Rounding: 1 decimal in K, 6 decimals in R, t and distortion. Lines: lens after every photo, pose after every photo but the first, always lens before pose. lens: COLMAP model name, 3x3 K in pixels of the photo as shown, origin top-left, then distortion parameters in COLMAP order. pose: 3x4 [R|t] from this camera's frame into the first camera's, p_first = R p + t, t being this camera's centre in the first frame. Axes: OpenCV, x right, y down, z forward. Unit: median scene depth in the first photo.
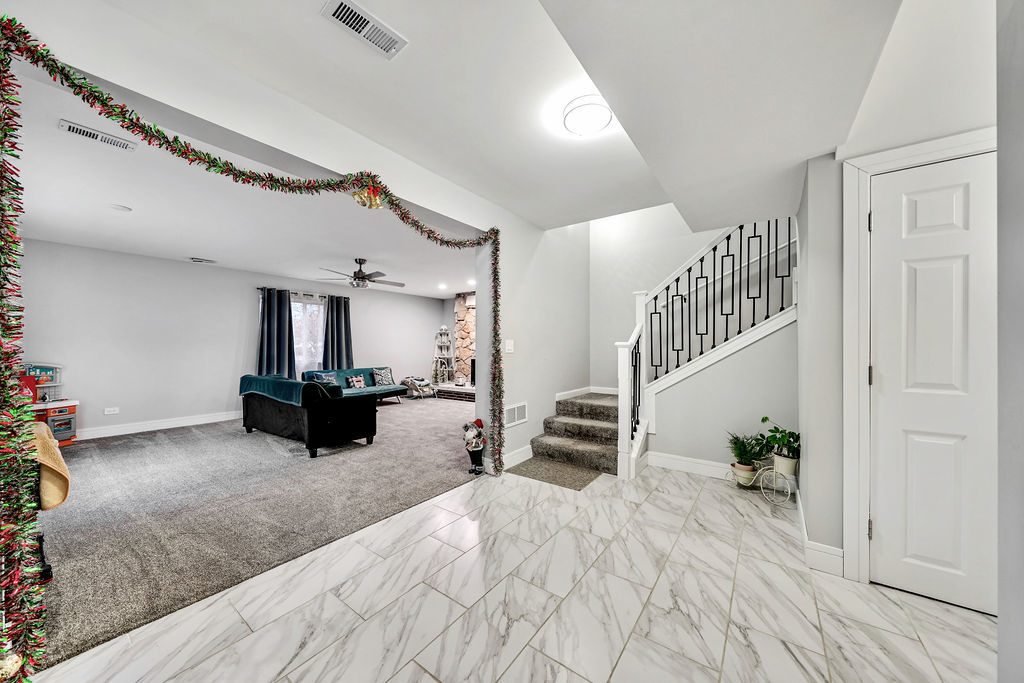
lens RADIAL K [[353.4, 0, 510.1], [0, 353.4, 347.7], [0, 0, 1]] dist [-0.000877, -0.000443]
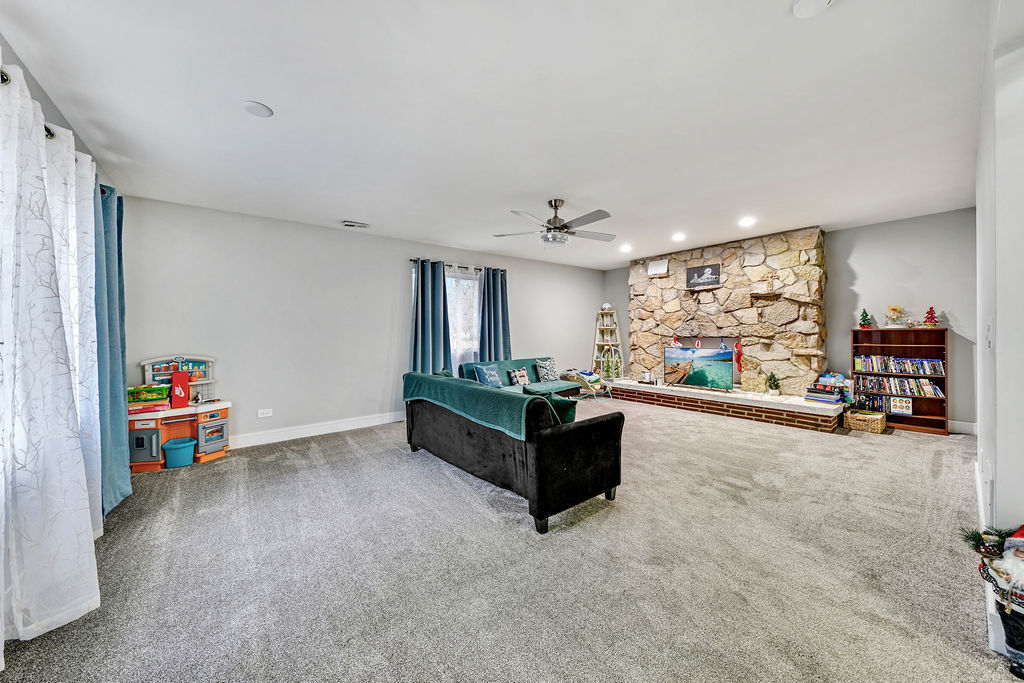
lens RADIAL K [[353.4, 0, 512.0], [0, 353.4, 335.4], [0, 0, 1]] dist [-0.000877, -0.000443]
pose [[0.965172, -0.007562, -0.261509, -0.266011], [0.010157, 0.999912, 0.008572, -0.001758], [0.261421, -0.010930, 0.965163, 0.265843]]
